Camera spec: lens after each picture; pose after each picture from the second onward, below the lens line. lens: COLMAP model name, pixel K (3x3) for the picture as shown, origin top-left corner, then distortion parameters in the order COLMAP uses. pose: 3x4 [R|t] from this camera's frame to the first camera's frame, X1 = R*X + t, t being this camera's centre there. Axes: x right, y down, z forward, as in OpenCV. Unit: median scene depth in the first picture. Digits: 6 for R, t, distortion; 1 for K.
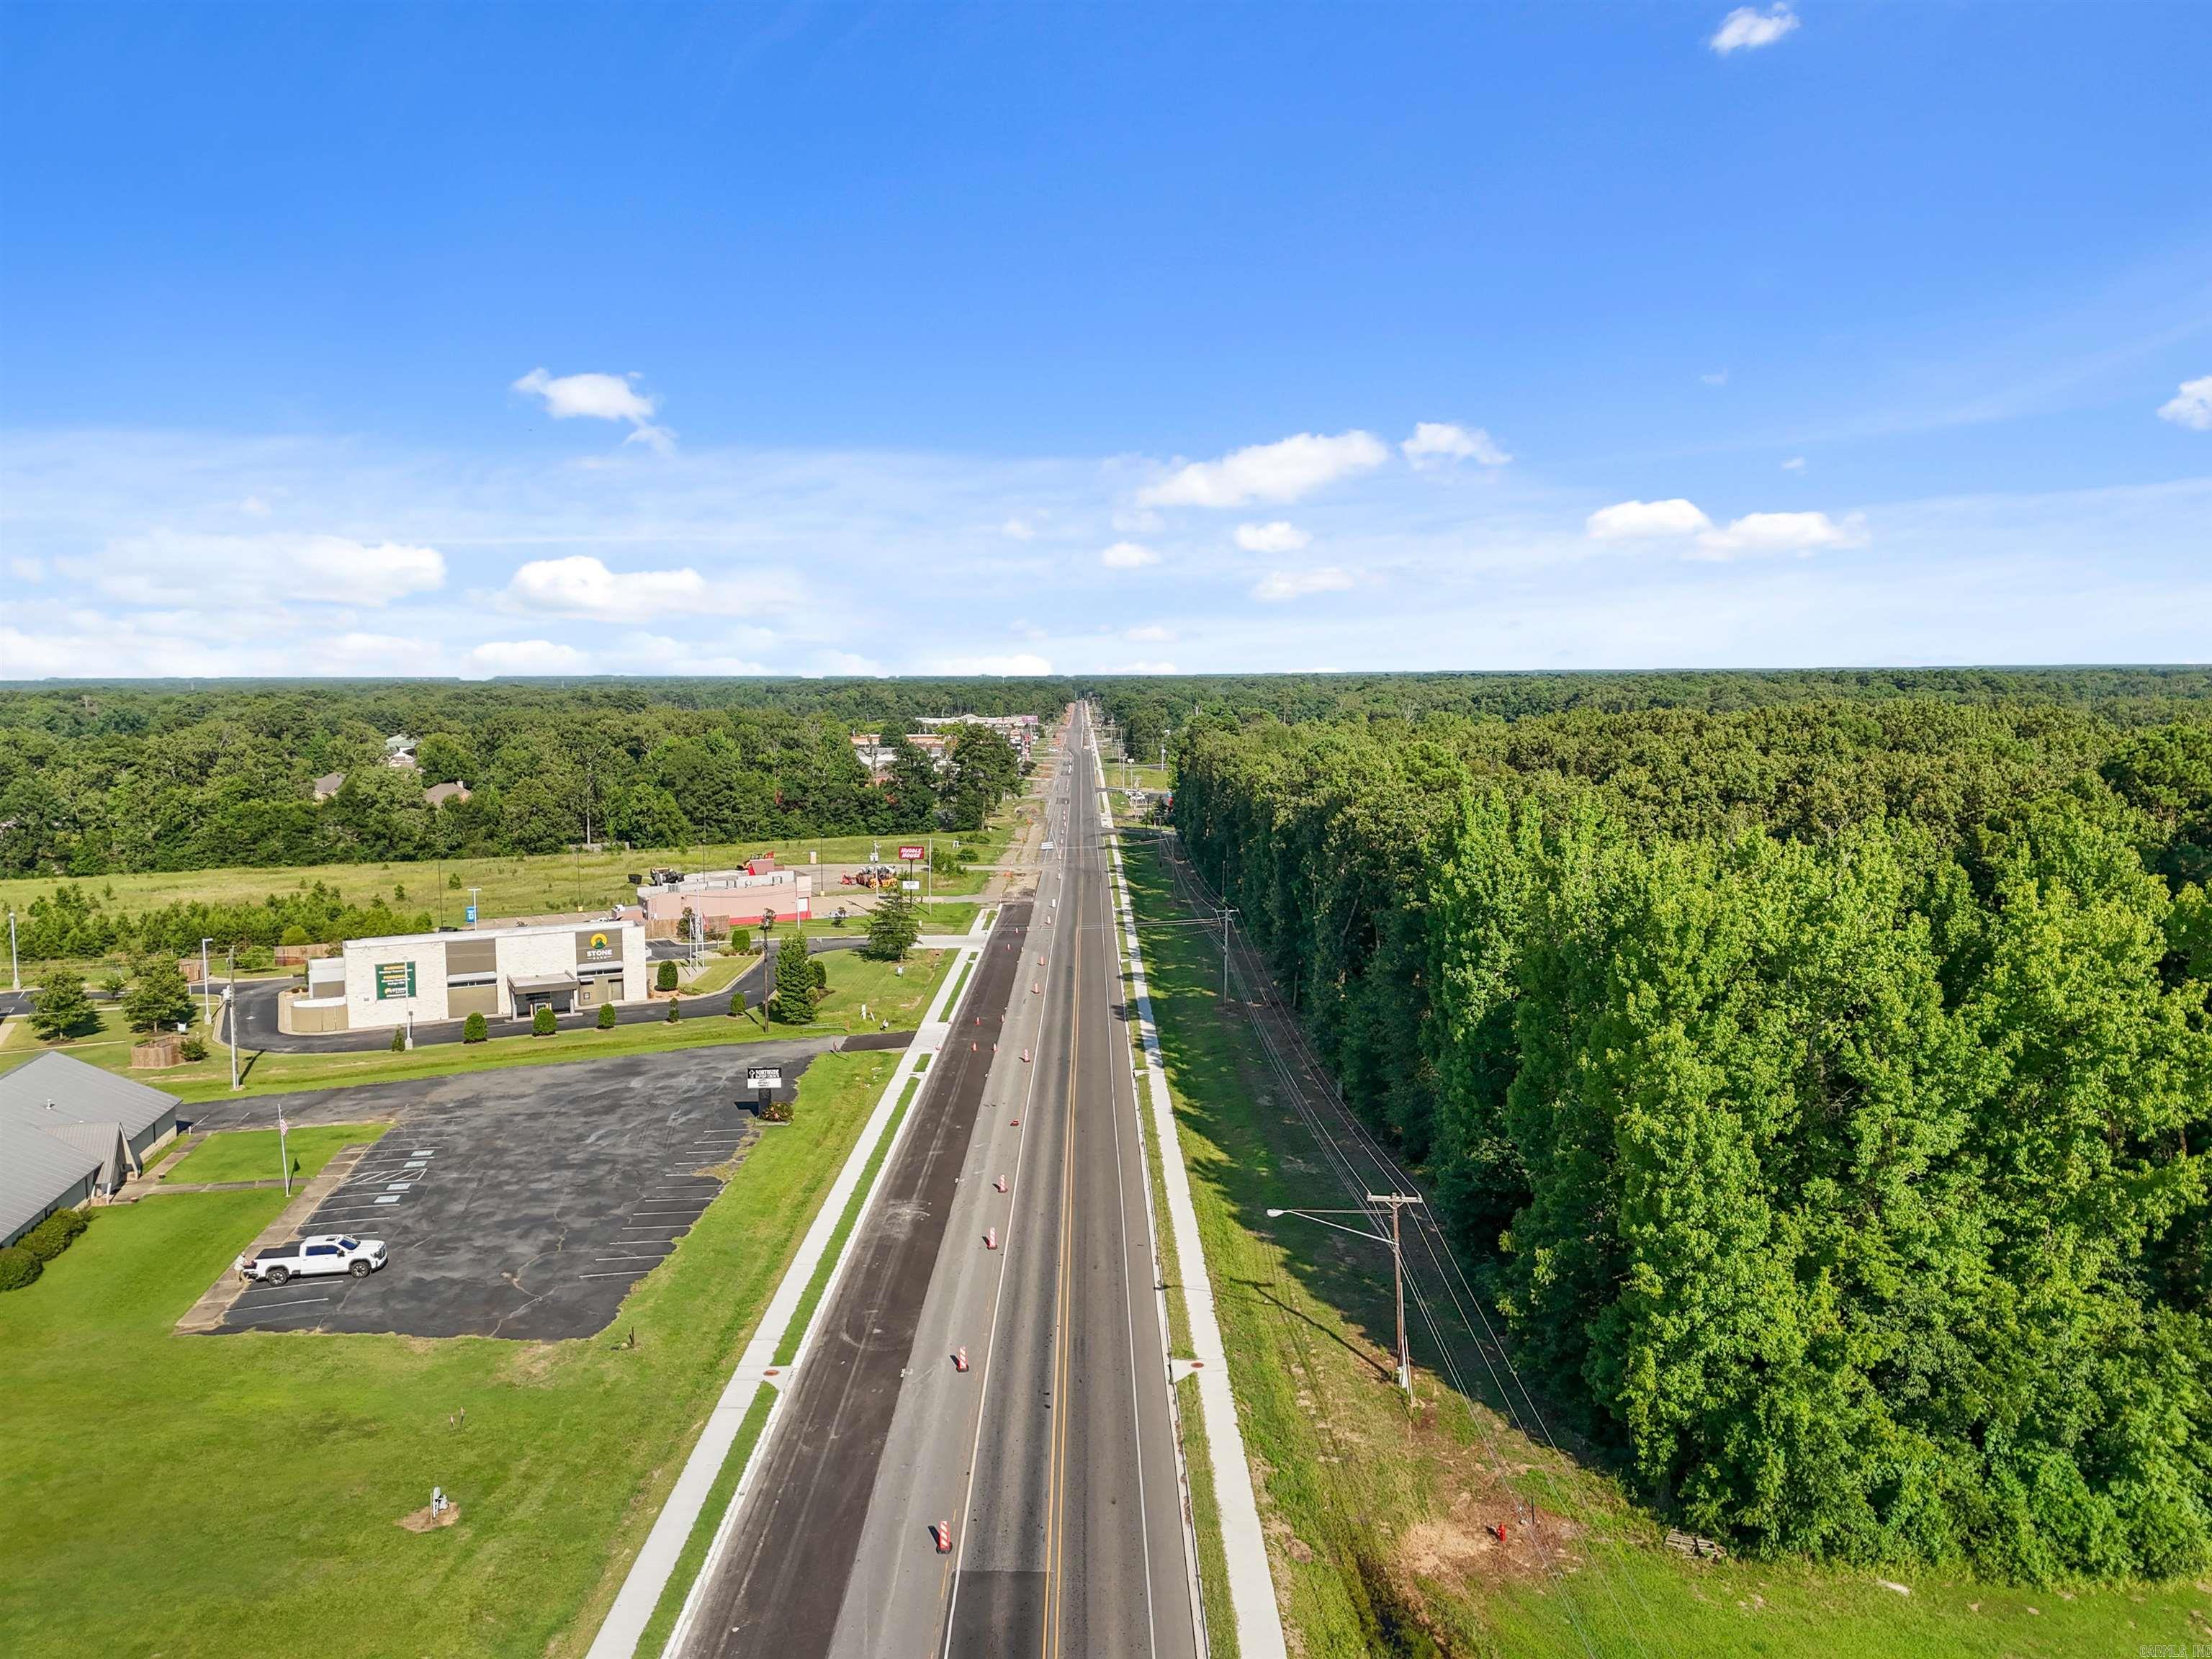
lens RADIAL K [[1617.5, 0, 1106.0], [0, 1617.5, 829.5], [0, 0, 1]] dist [0.071554, -0.069234]
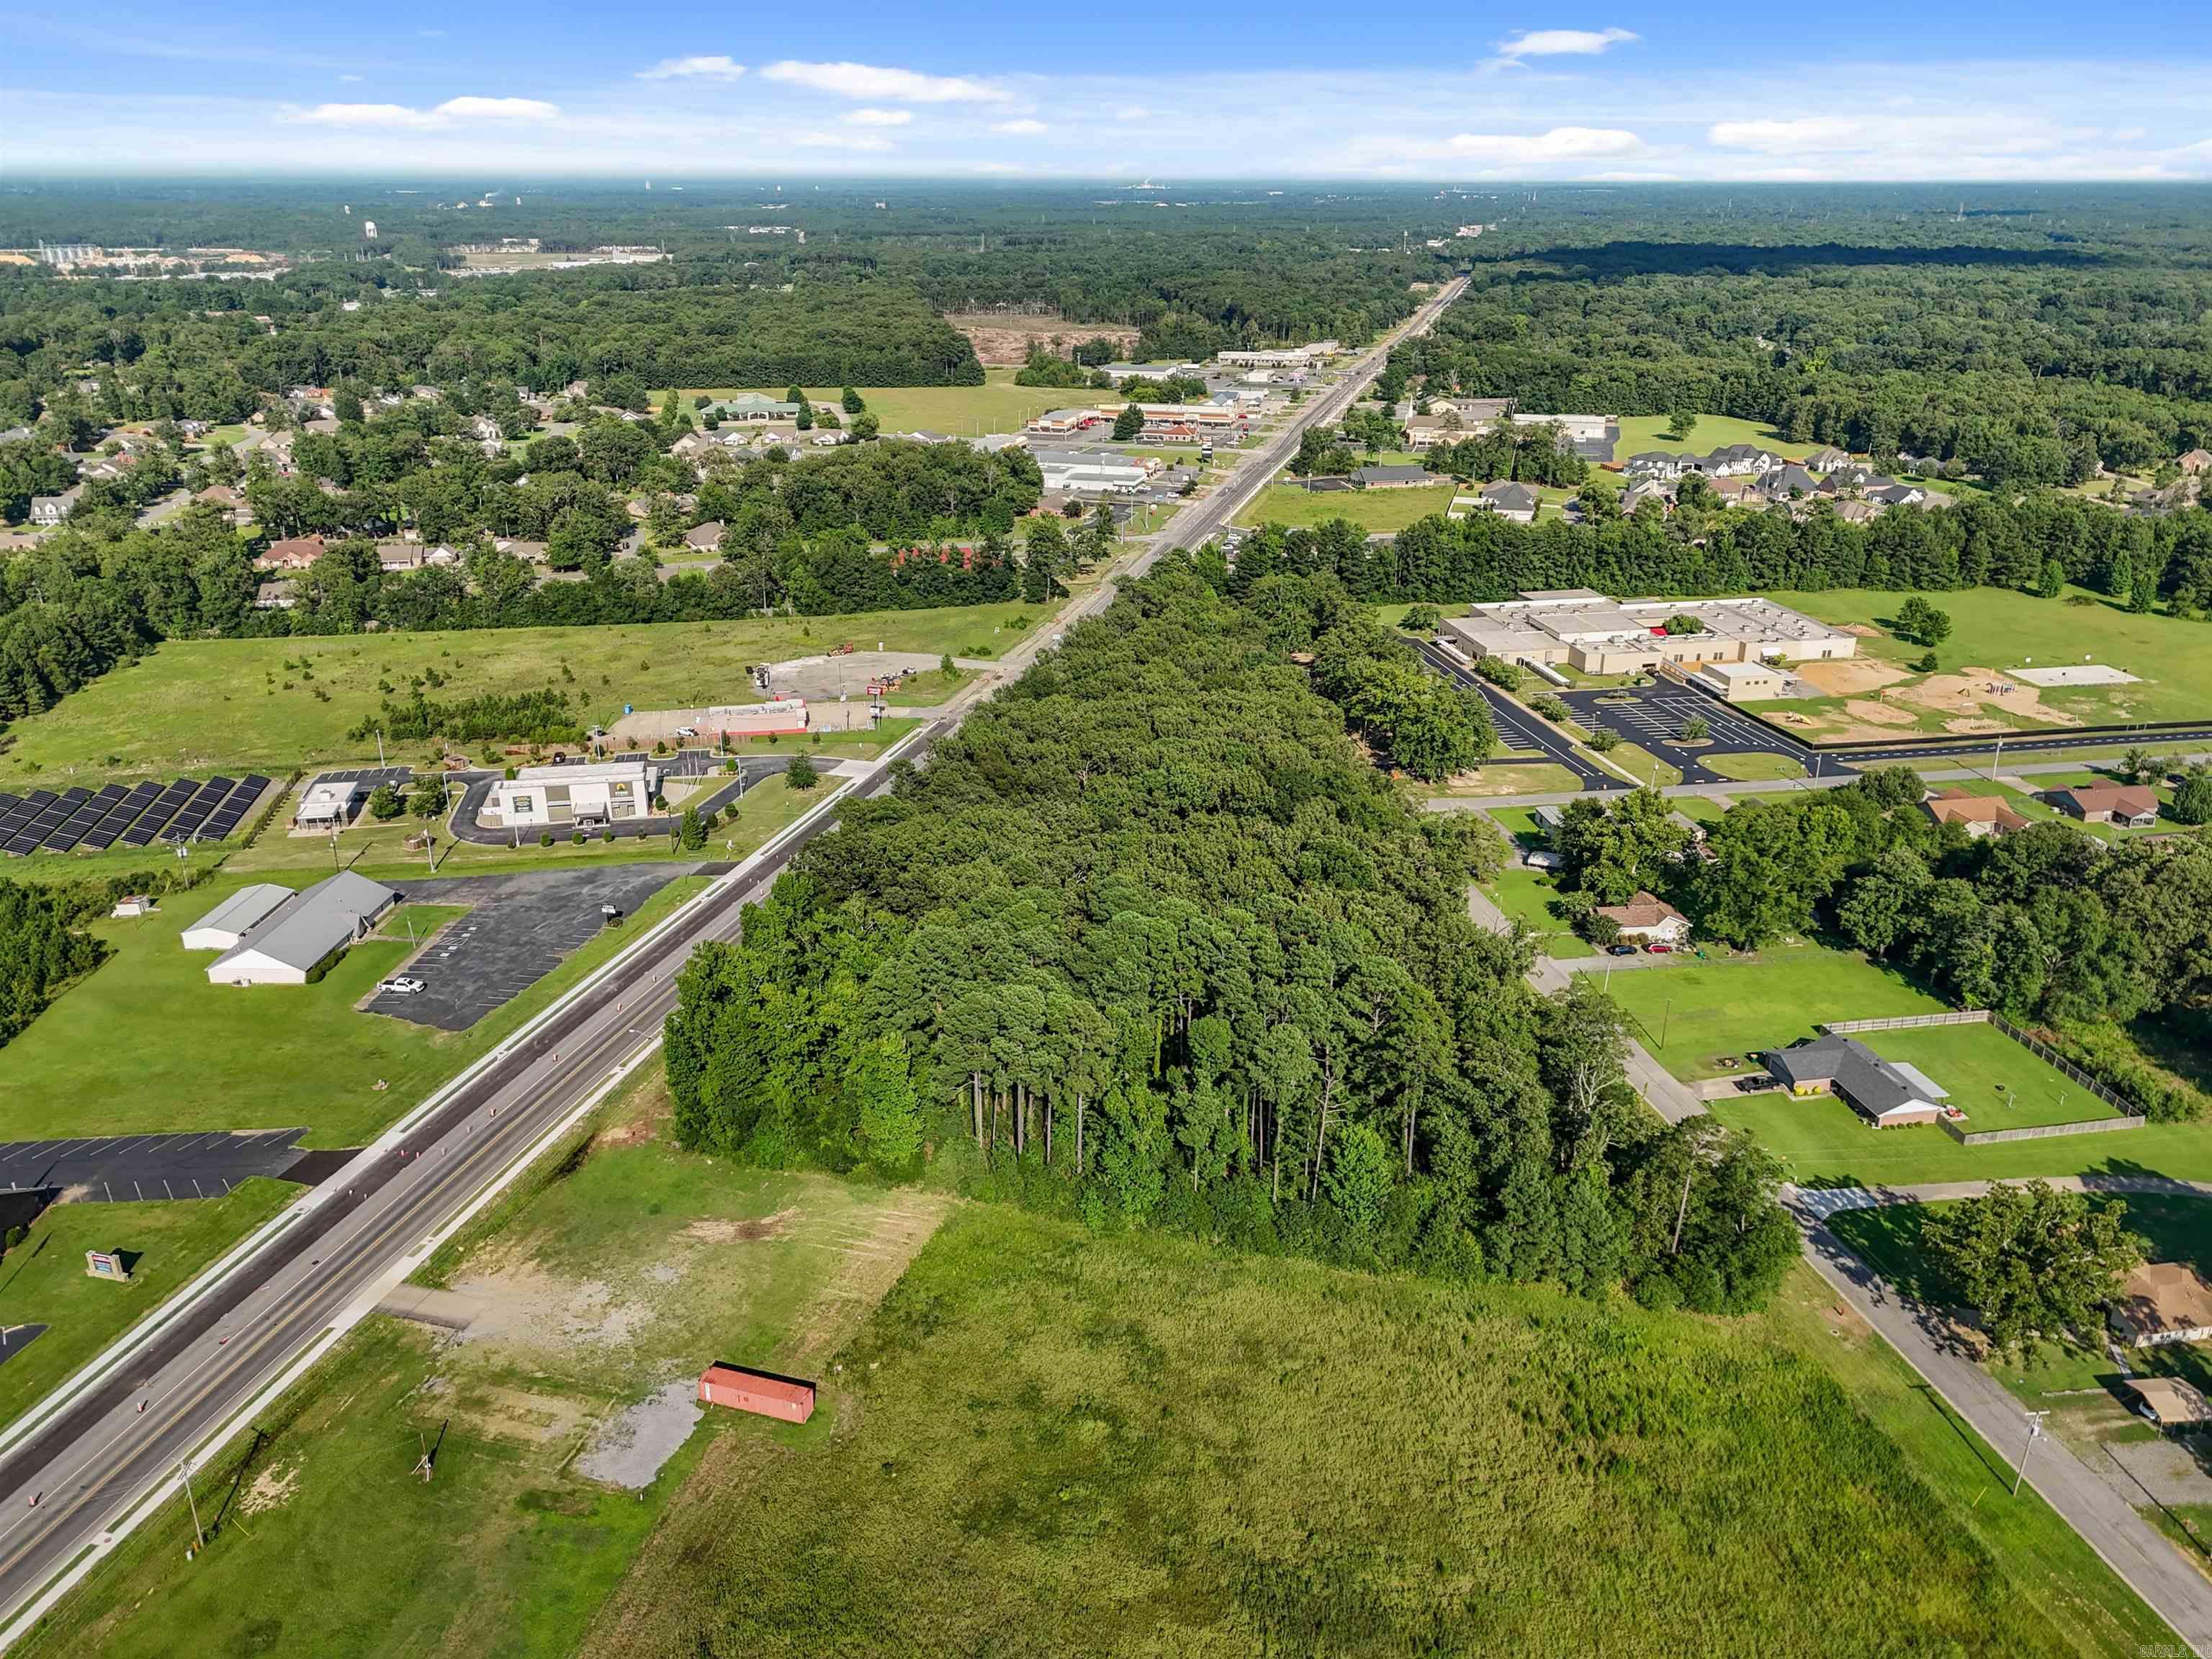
lens RADIAL K [[1617.5, 0, 1106.0], [0, 1617.5, 829.5], [0, 0, 1]] dist [0.071554, -0.069234]
pose [[0.963390, 0.102279, -0.247827, 1.292842], [-0.030092, 0.959783, 0.279126, -0.779137], [0.266408, -0.261450, 0.927723, -1.174605]]
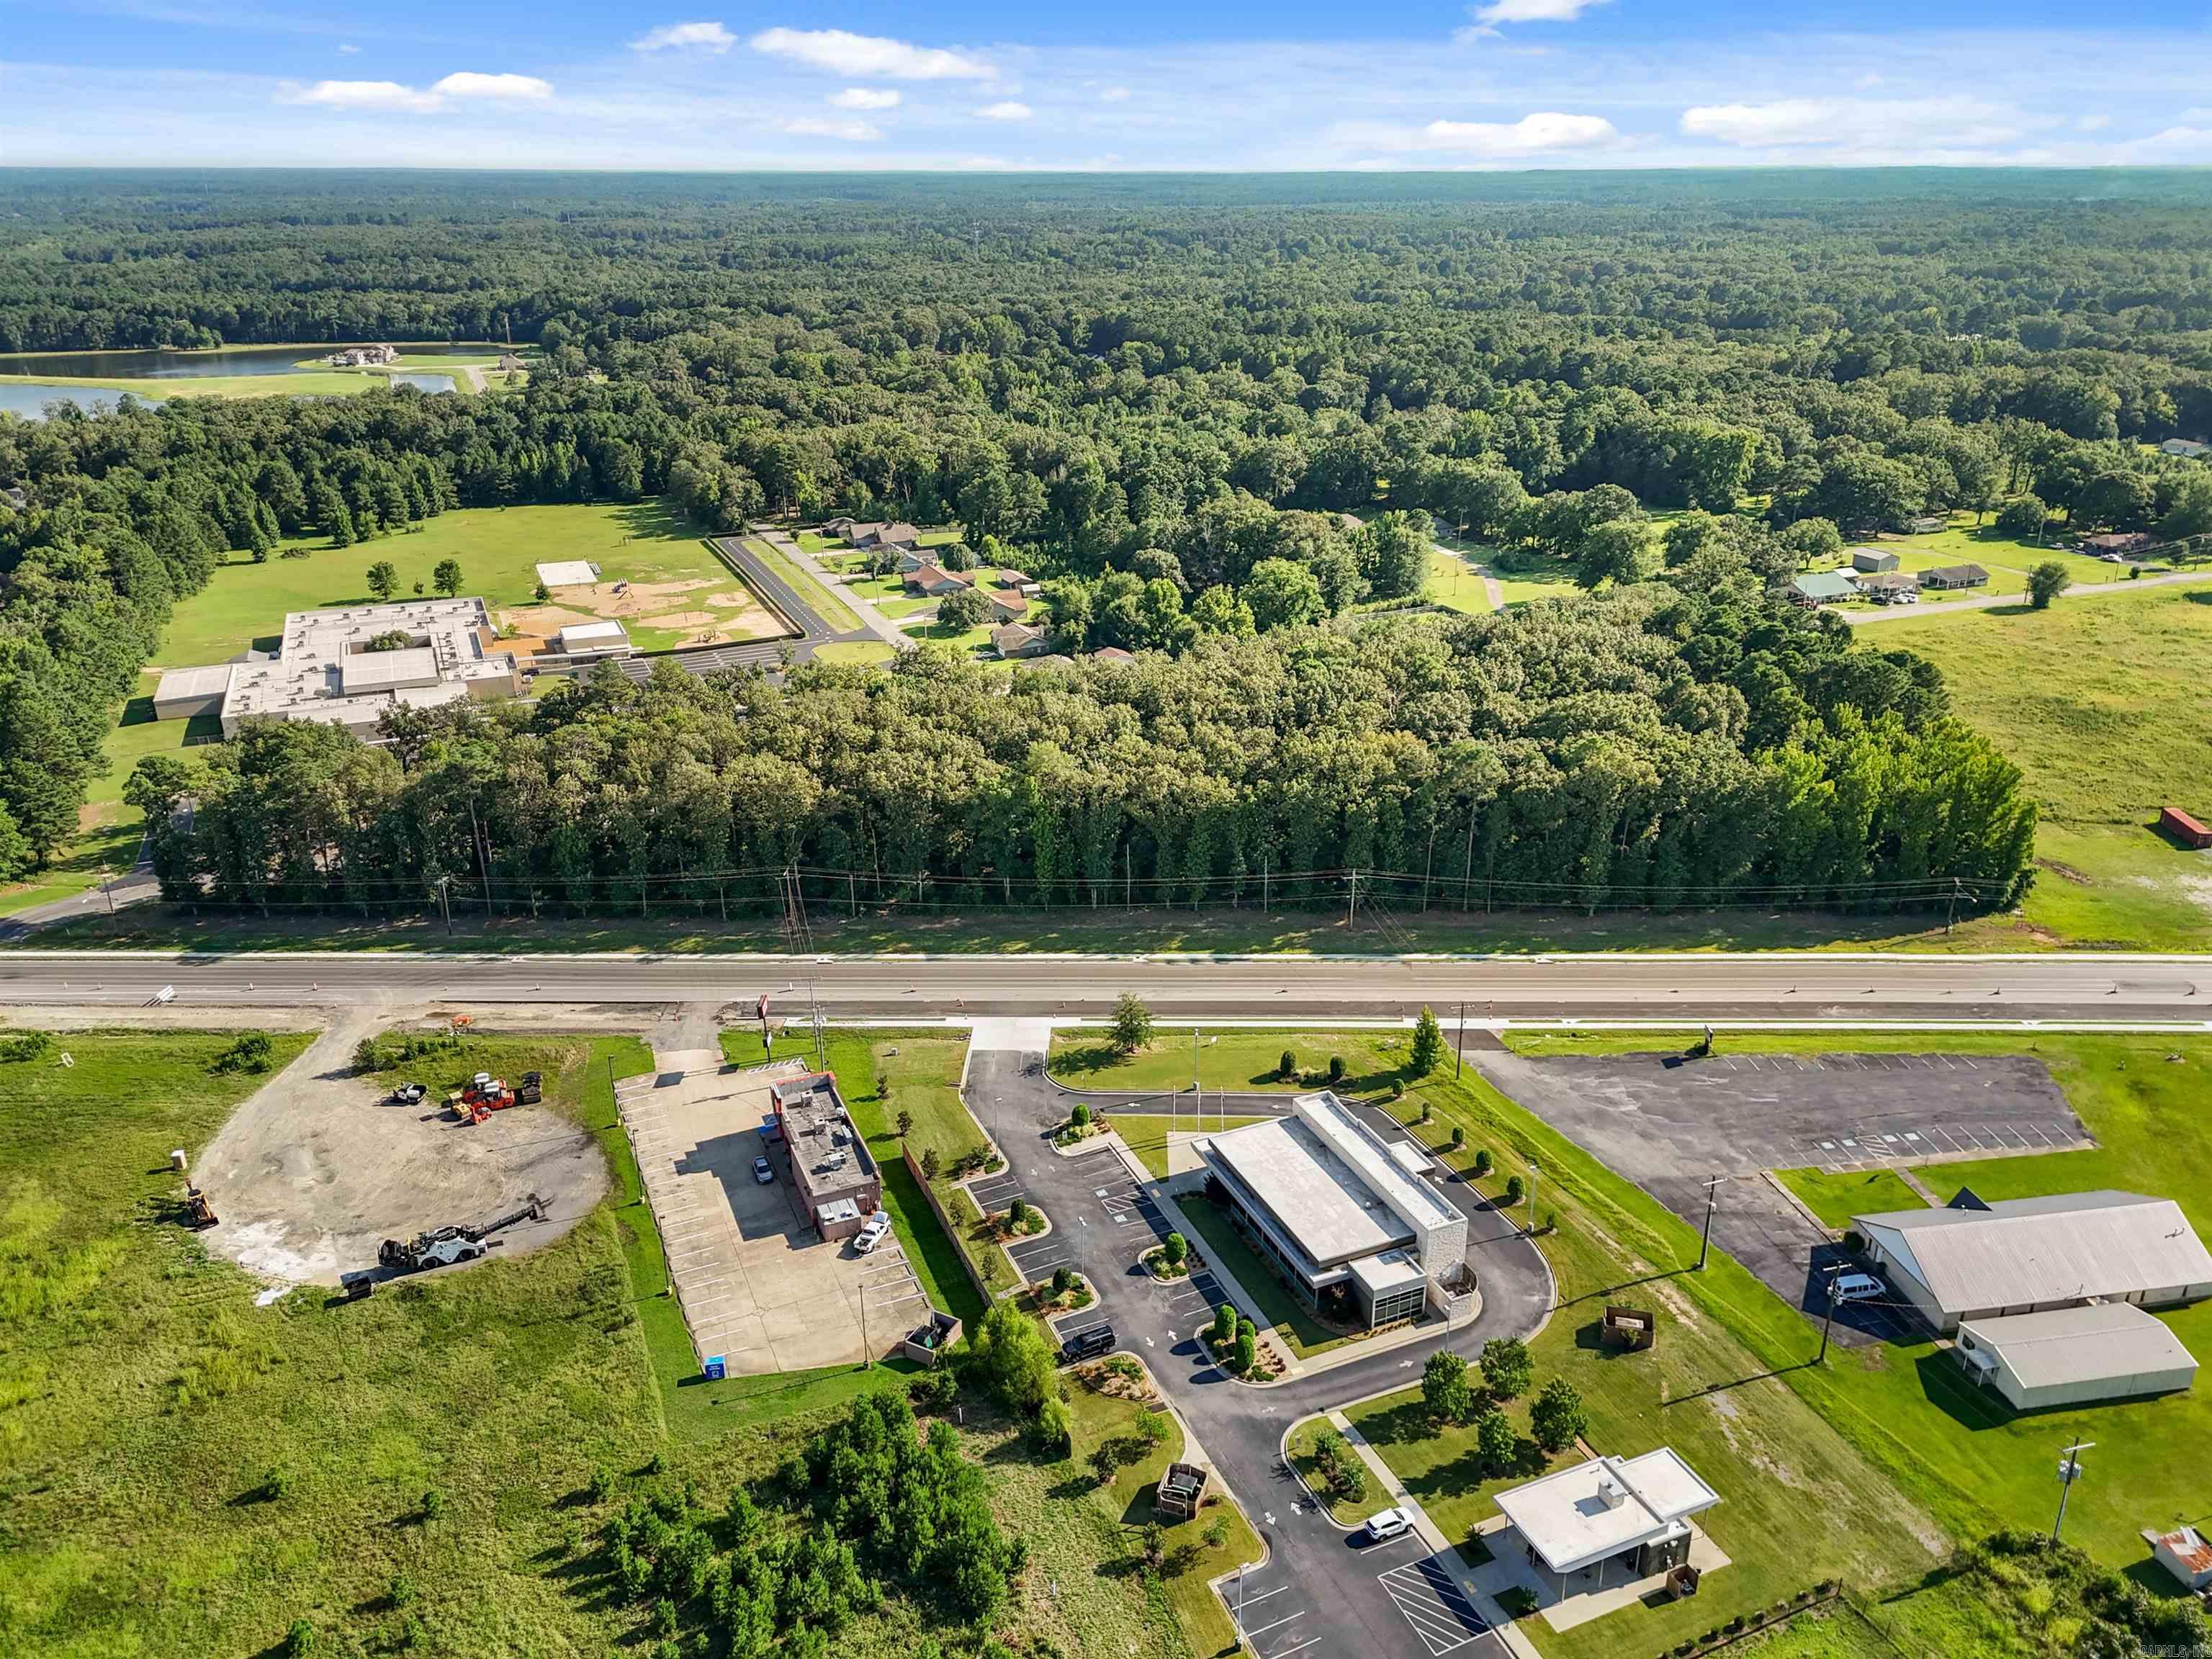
lens RADIAL K [[1622.4, 0, 1106.0], [0, 1622.4, 829.5], [0, 0, 1]] dist [0.080060, -0.073880]
pose [[0.051827, -0.376350, 0.925027, -2.246140], [0.101290, 0.923476, 0.370044, -0.967145], [-0.993506, 0.074518, 0.085982, 1.834579]]
